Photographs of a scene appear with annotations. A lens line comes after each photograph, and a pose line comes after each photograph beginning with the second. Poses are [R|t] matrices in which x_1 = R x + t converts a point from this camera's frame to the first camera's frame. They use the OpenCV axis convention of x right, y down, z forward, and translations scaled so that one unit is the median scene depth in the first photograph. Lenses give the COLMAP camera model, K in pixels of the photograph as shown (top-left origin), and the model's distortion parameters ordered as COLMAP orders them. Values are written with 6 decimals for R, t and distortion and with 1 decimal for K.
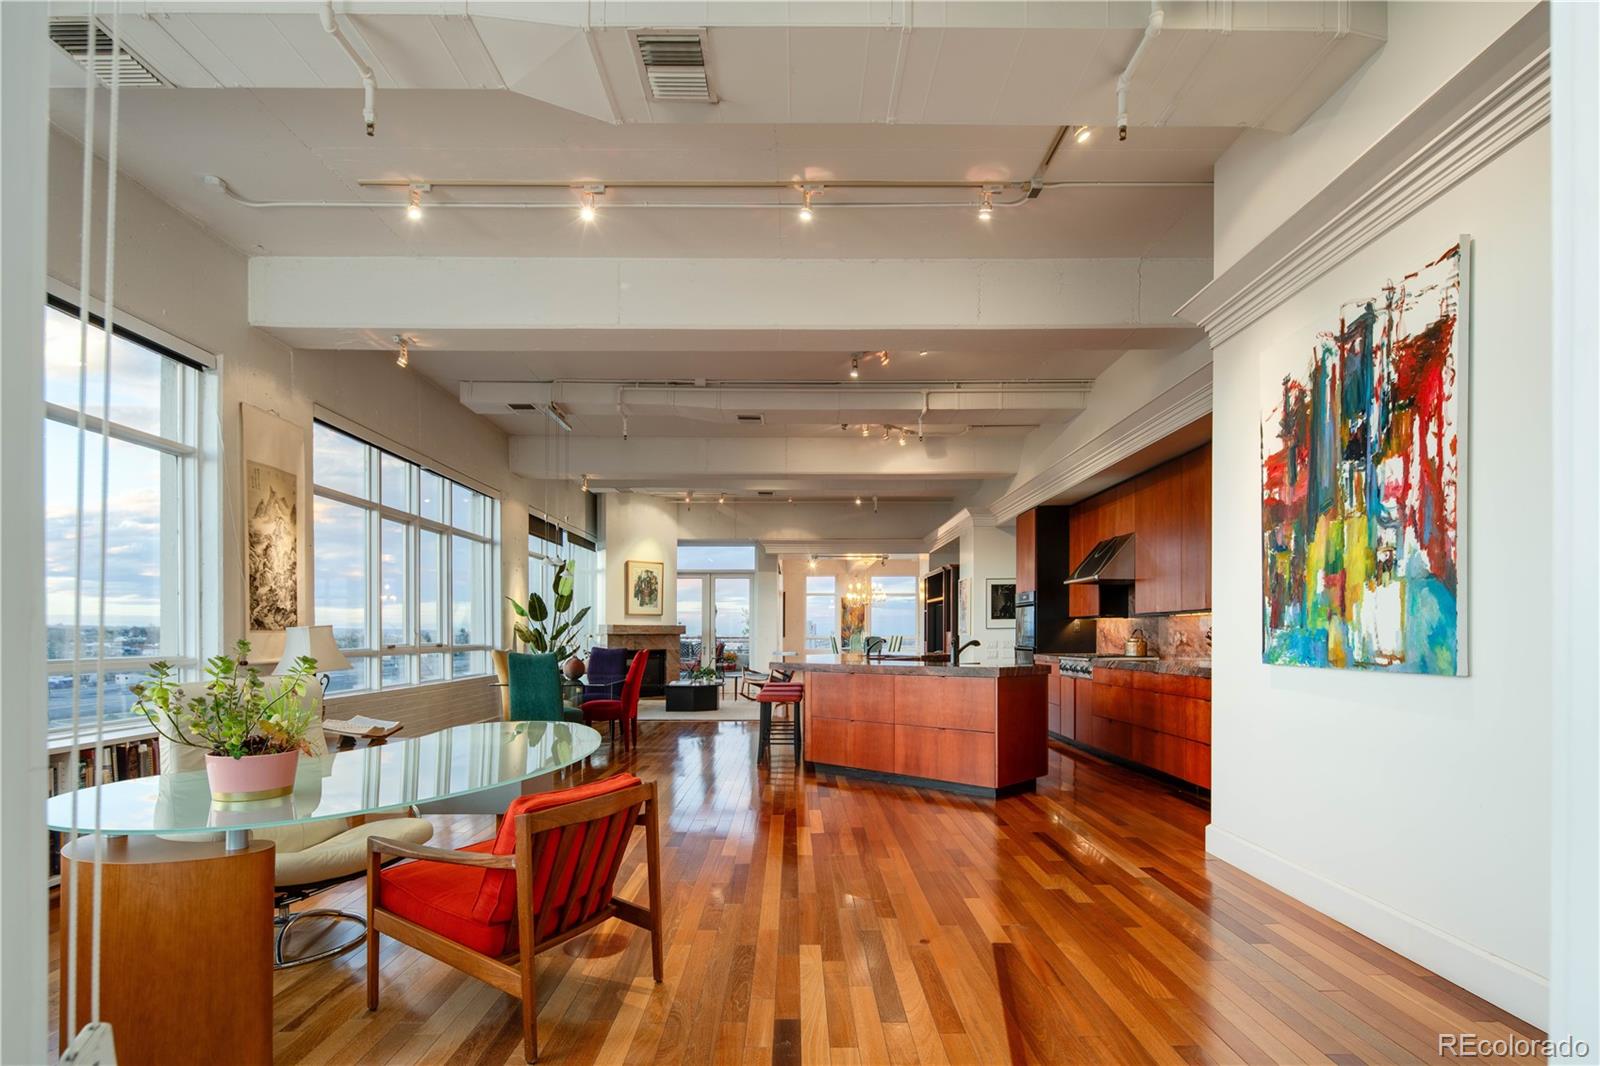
lens RADIAL K [[787.0, 0, 806.3], [0, 787.0, 635.1], [0, 0, 1]] dist [0.004516, -0.000882]
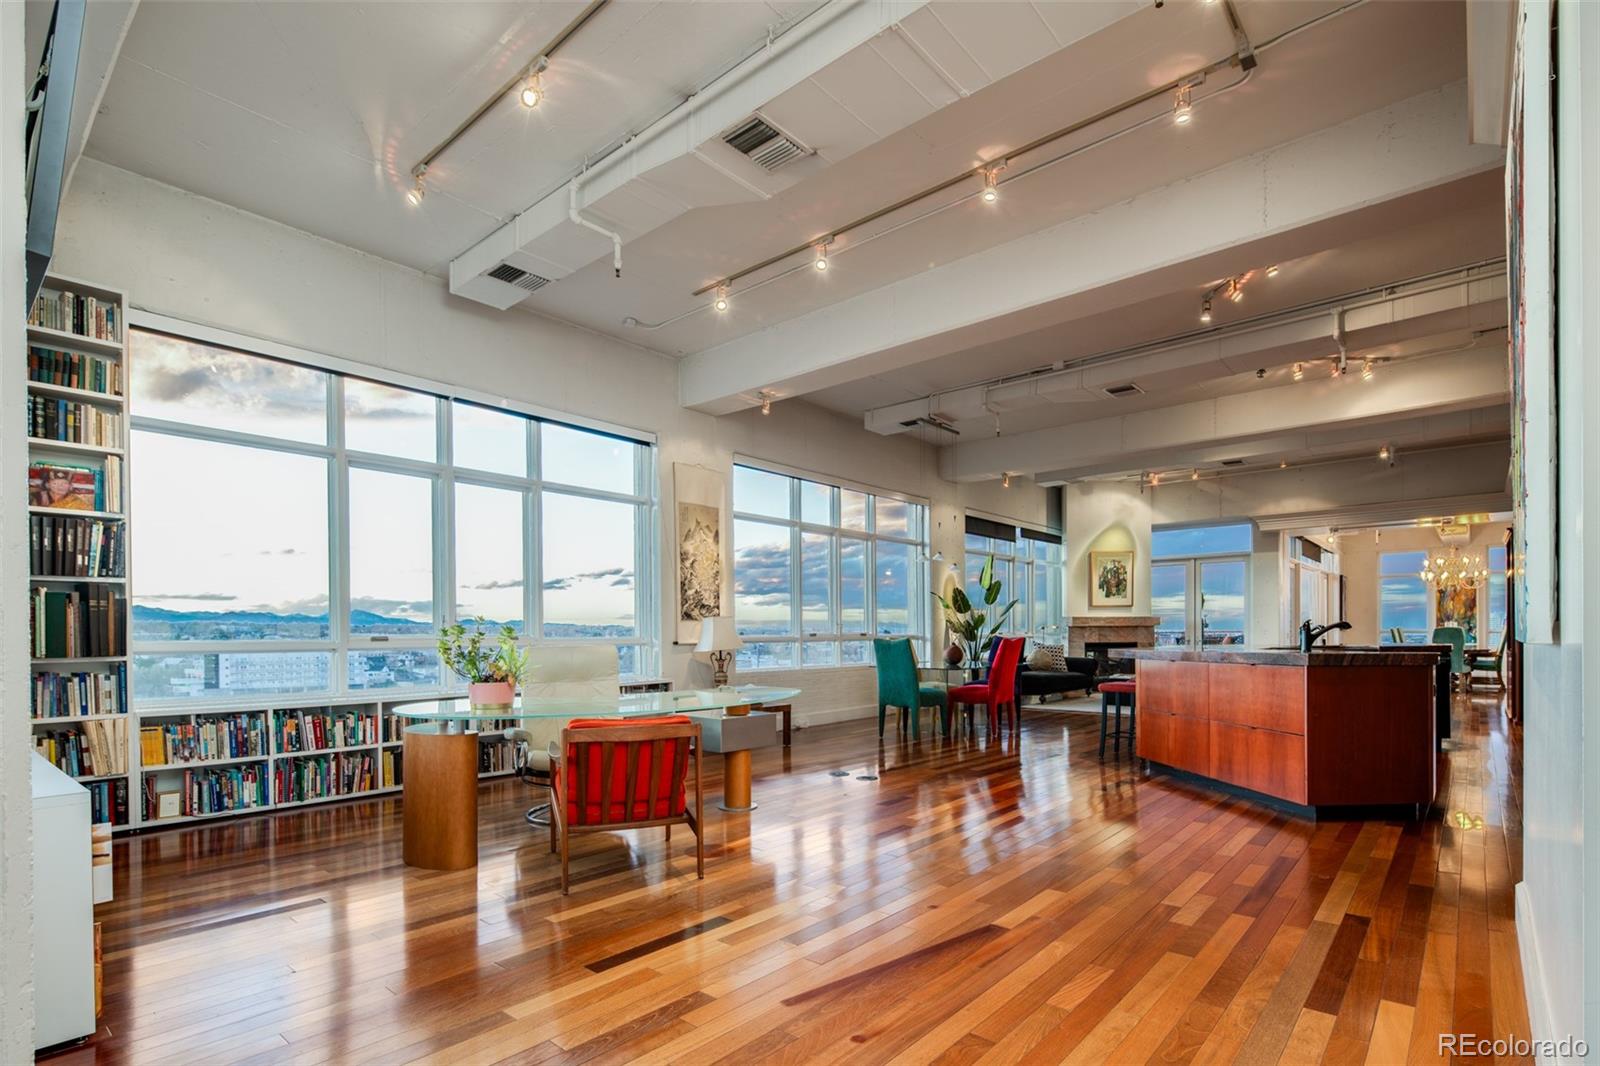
lens RADIAL K [[787.0, 0, 806.3], [0, 787.0, 635.1], [0, 0, 1]] dist [0.004516, -0.000882]
pose [[0.751707, -0.003600, -0.659487, 0.272185], [0.004581, 0.999989, -0.000237, 0.014585], [0.659481, -0.002843, 0.751716, 0.050411]]
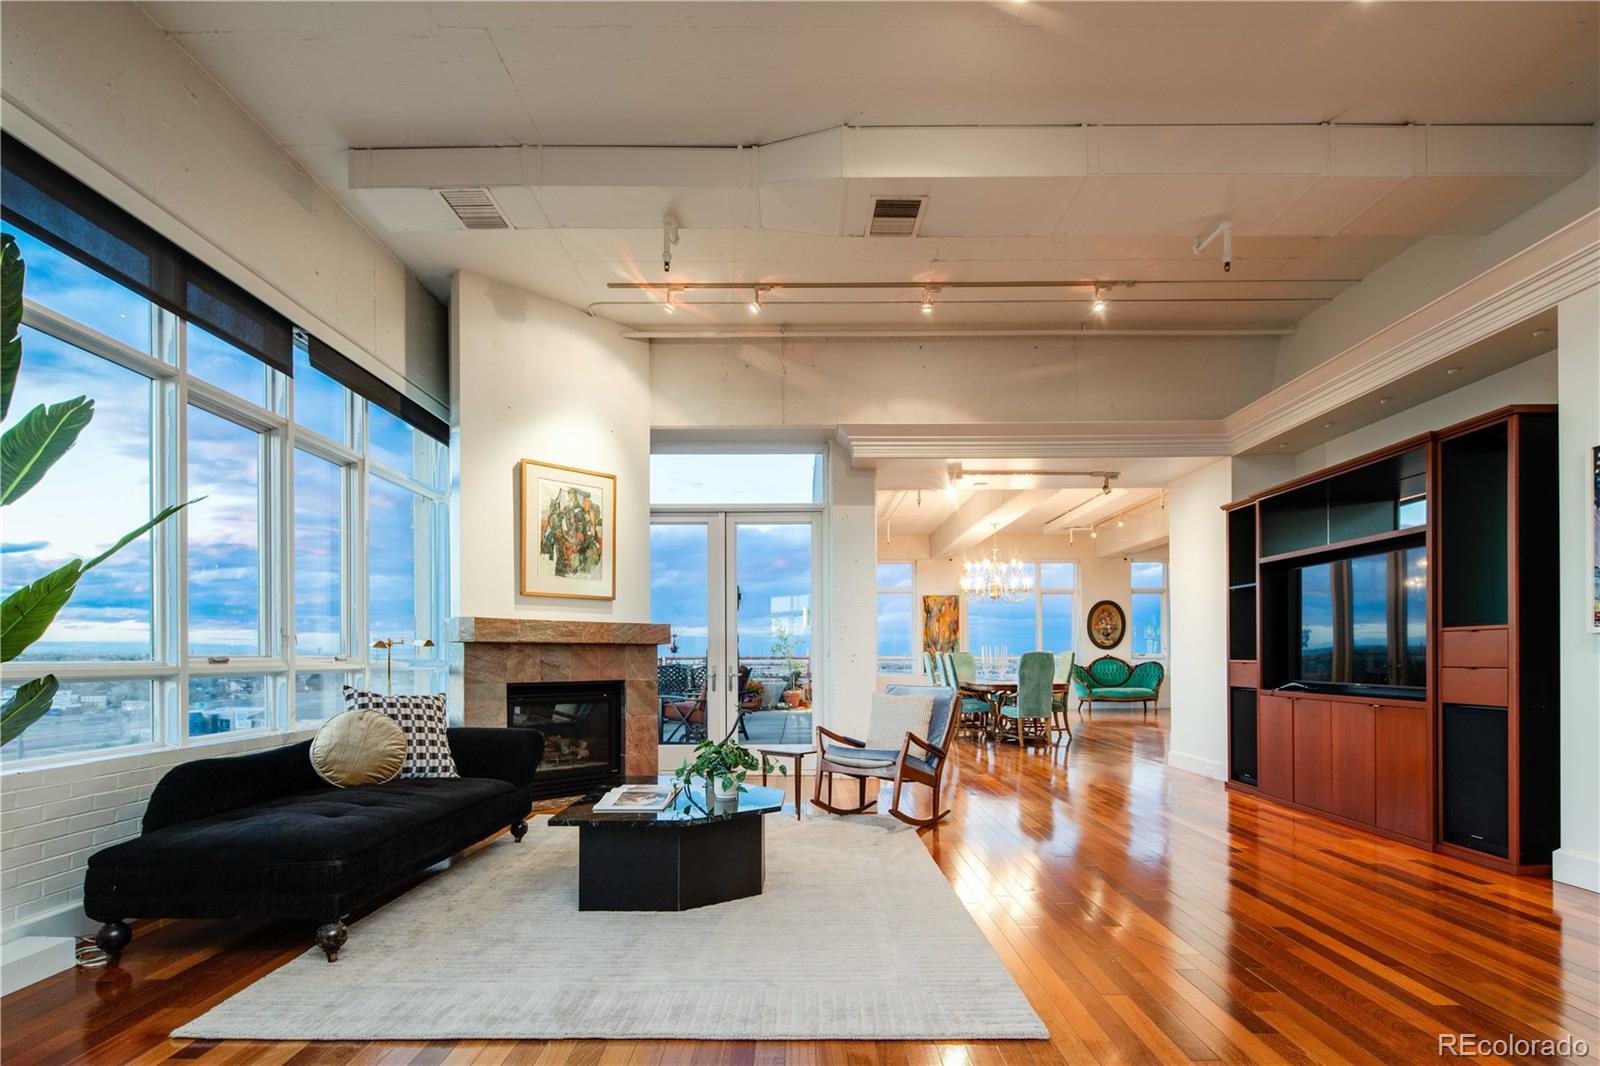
lens RADIAL K [[780.1, 0, 796.6], [0, 780.1, 663.4], [0, 0, 1]] dist [0.004347, -0.001017]
pose [[0.999754, -0.005114, -0.021591, -0.139998], [0.005202, 0.999978, 0.004013, 0.014895], [0.021570, -0.004124, 0.999759, 1.075039]]
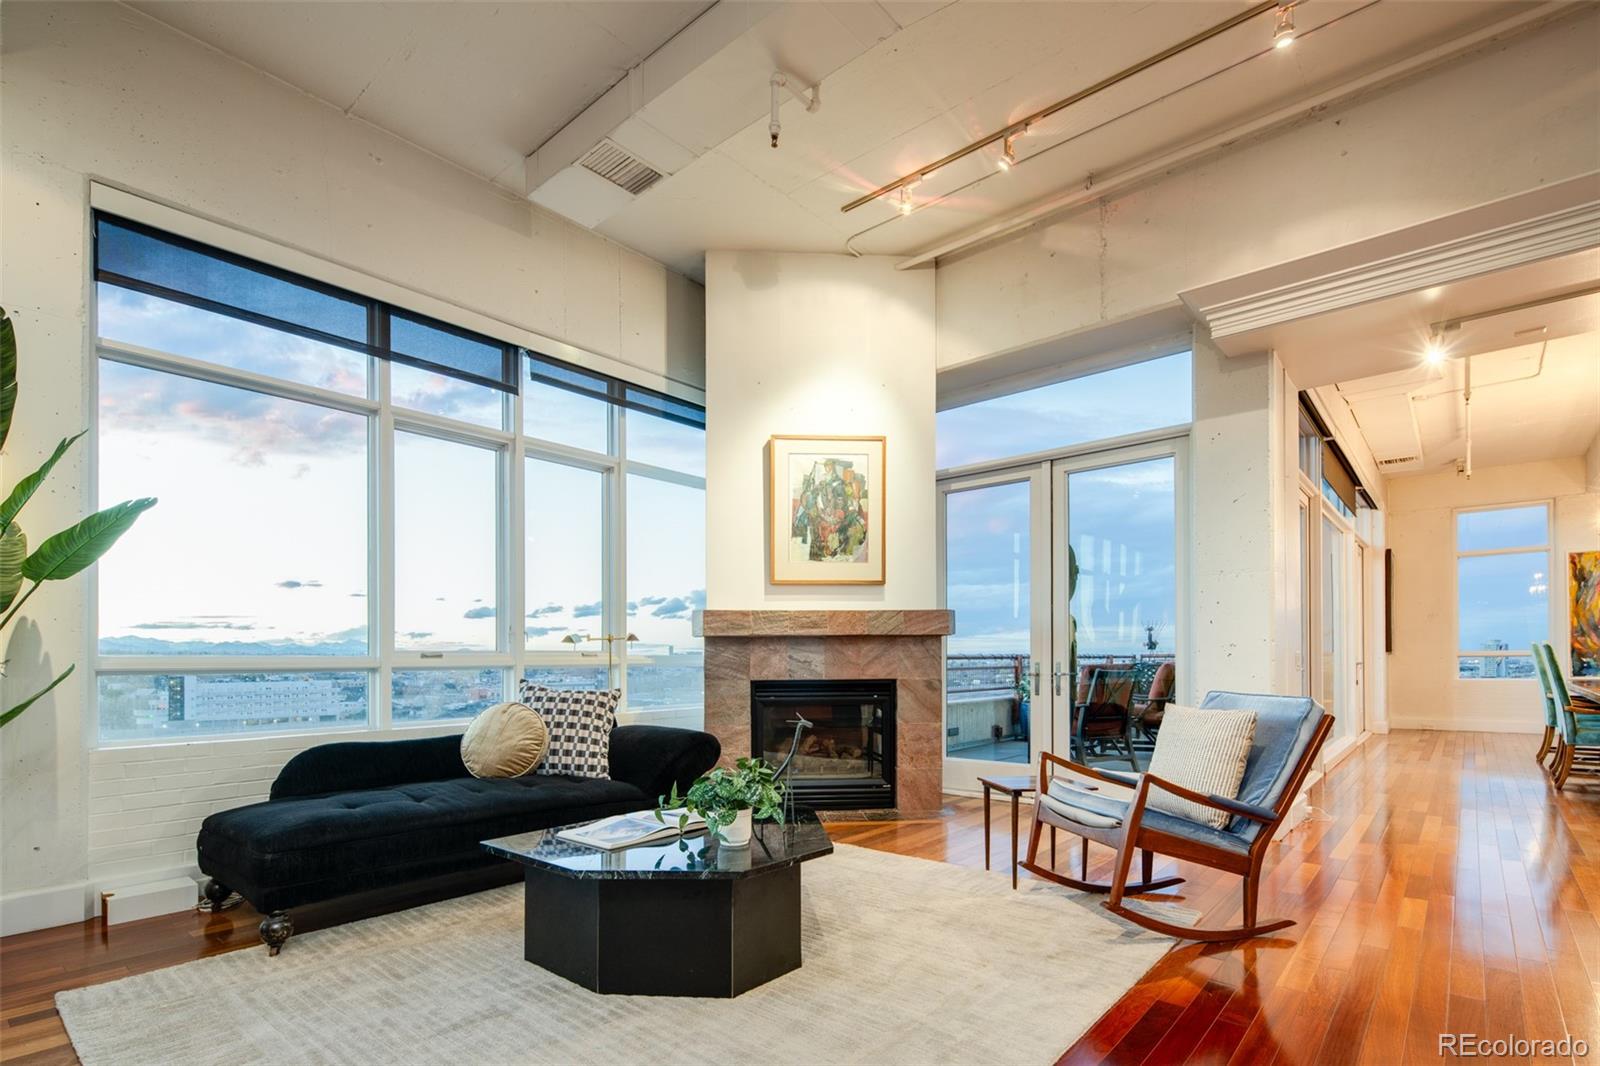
lens RADIAL K [[780.1, 0, 796.6], [0, 780.1, 663.4], [0, 0, 1]] dist [0.004347, -0.001017]
pose [[0.747124, -0.006255, -0.664655, 0.043334], [0.006811, 0.999975, -0.001754, 0.021423], [0.664650, -0.003217, 0.747148, 1.309290]]
